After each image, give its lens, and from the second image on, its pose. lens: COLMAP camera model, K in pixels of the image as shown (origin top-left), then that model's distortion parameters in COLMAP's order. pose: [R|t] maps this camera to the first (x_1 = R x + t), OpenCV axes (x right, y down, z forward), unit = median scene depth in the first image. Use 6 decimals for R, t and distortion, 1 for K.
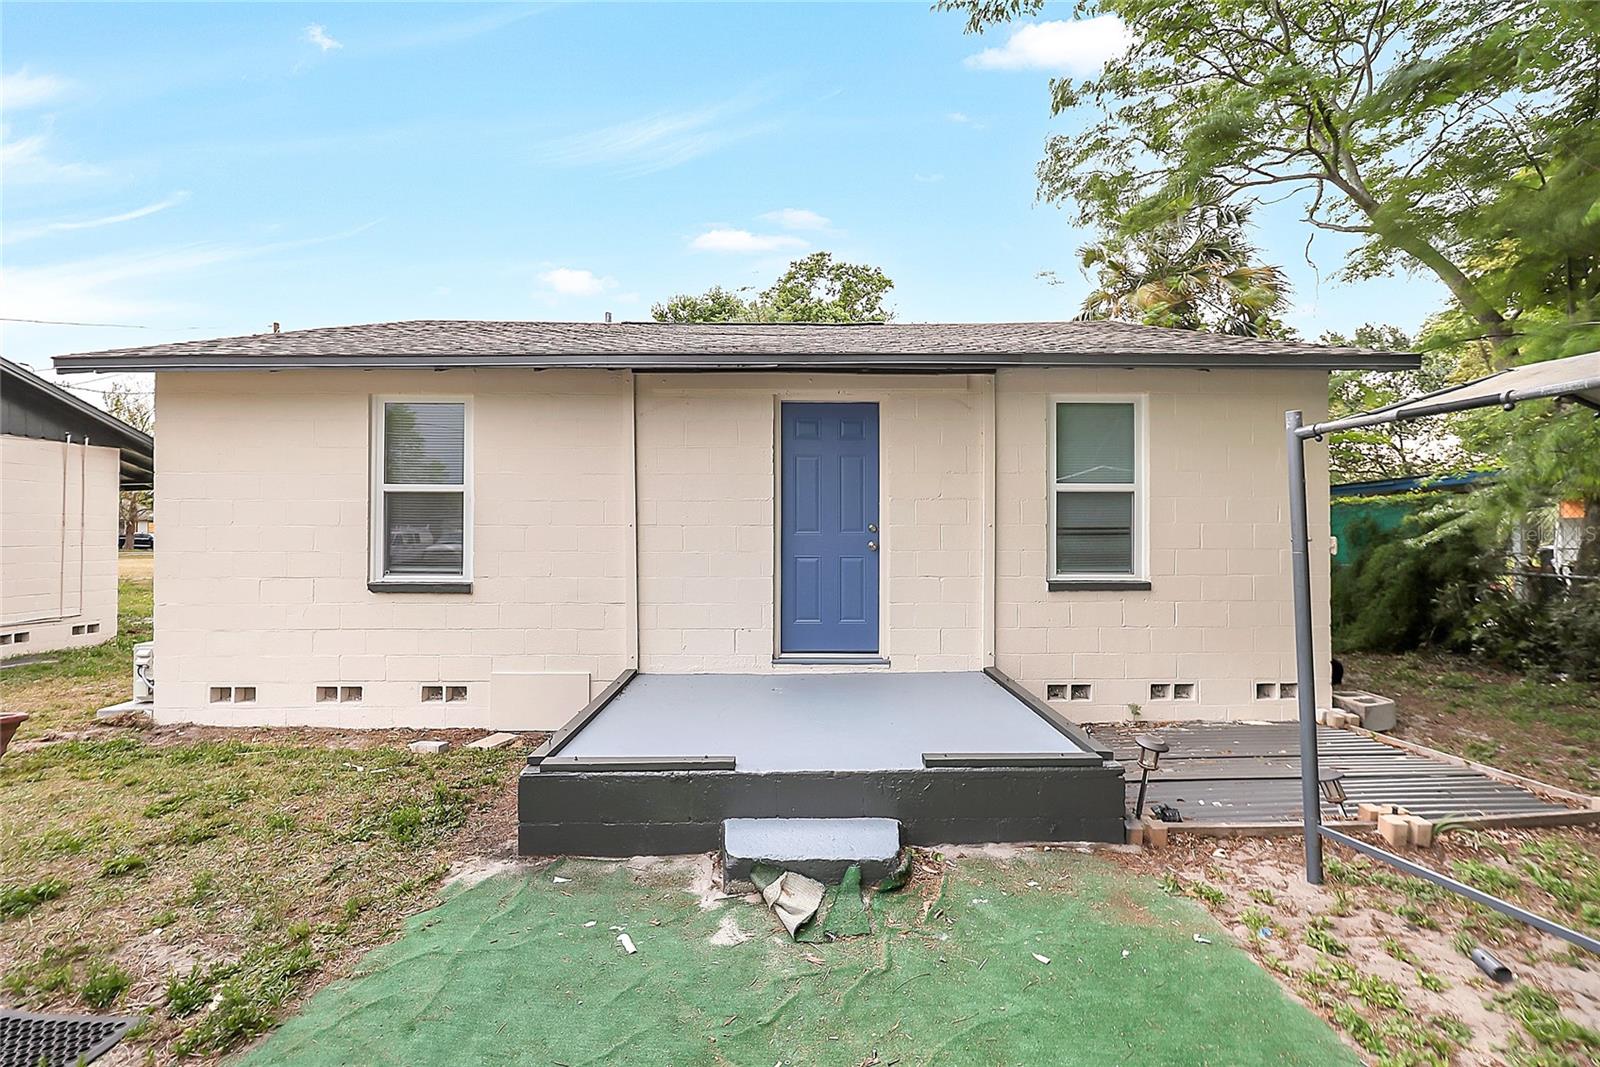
lens RADIAL K [[684.9, 0, 800.0], [0, 684.9, 533.5], [0, 0, 1]] dist [-0.000700, -0.000150]
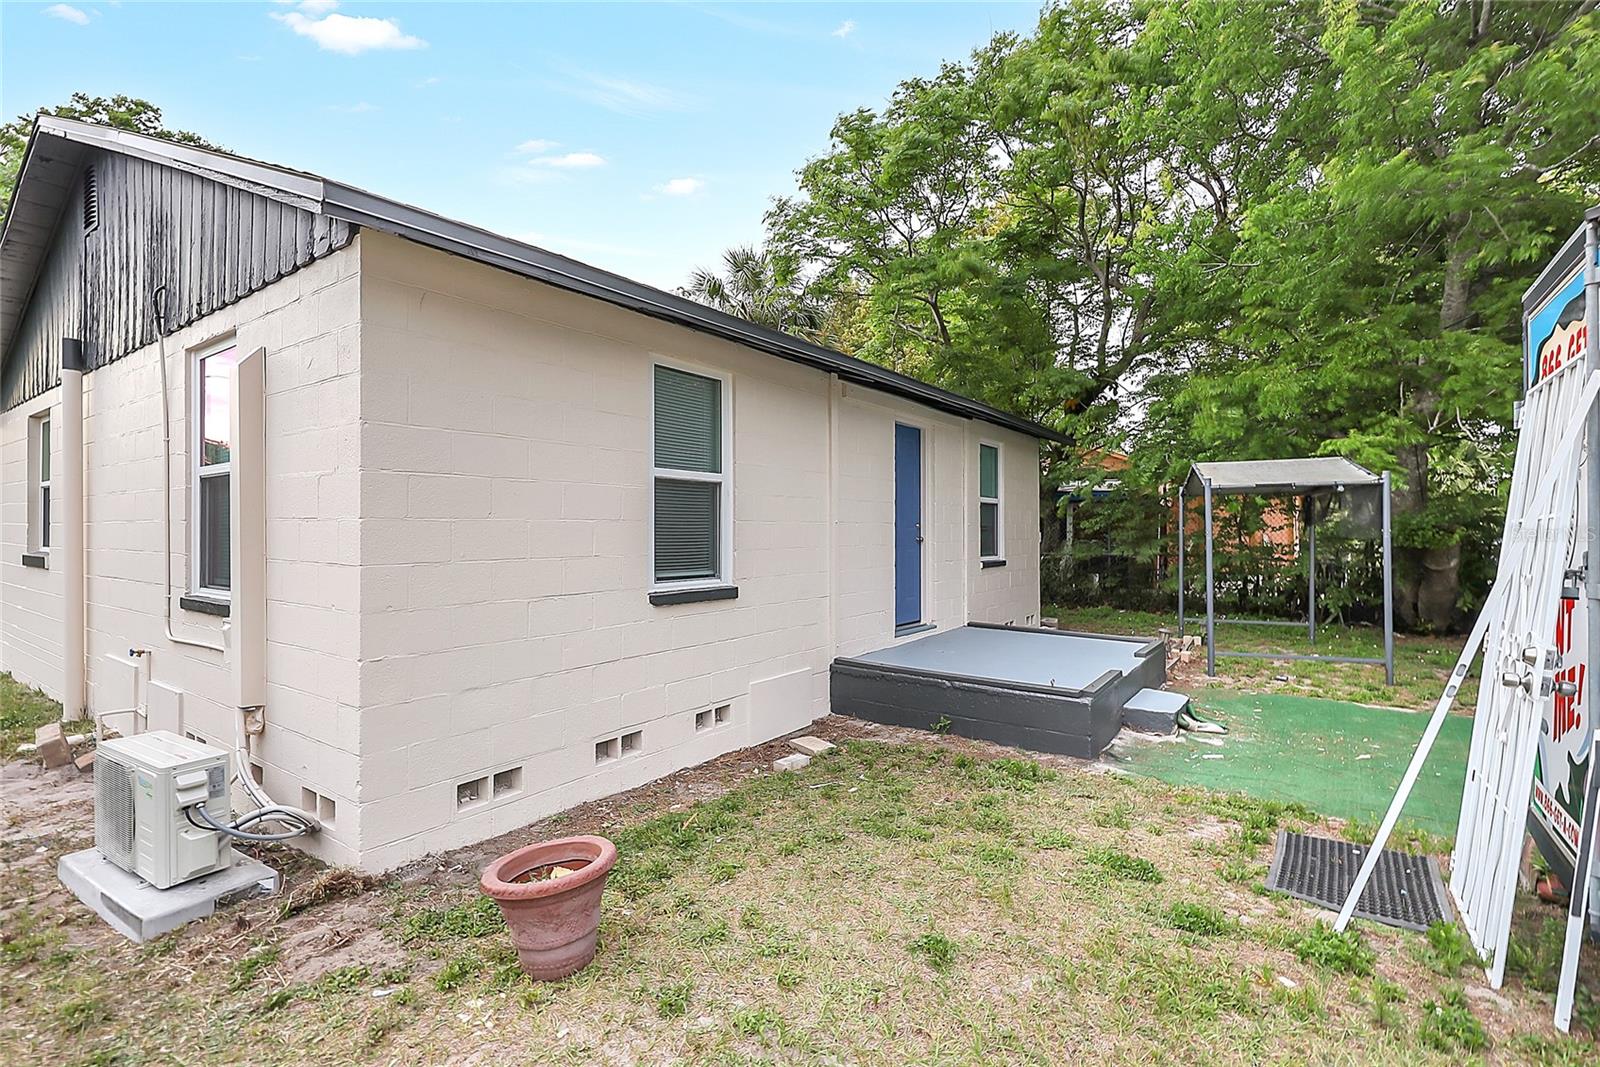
lens RADIAL K [[765.1, 0, 800.0], [0, 765.1, 533.5], [0, 0, 1]] dist [0.000652, 0.000198]
pose [[0.572738, -0.006142, 0.819715, -1.239965], [0.001961, 0.999979, 0.006123, -0.001696], [-0.819736, -0.001899, 0.572738, 0.363064]]
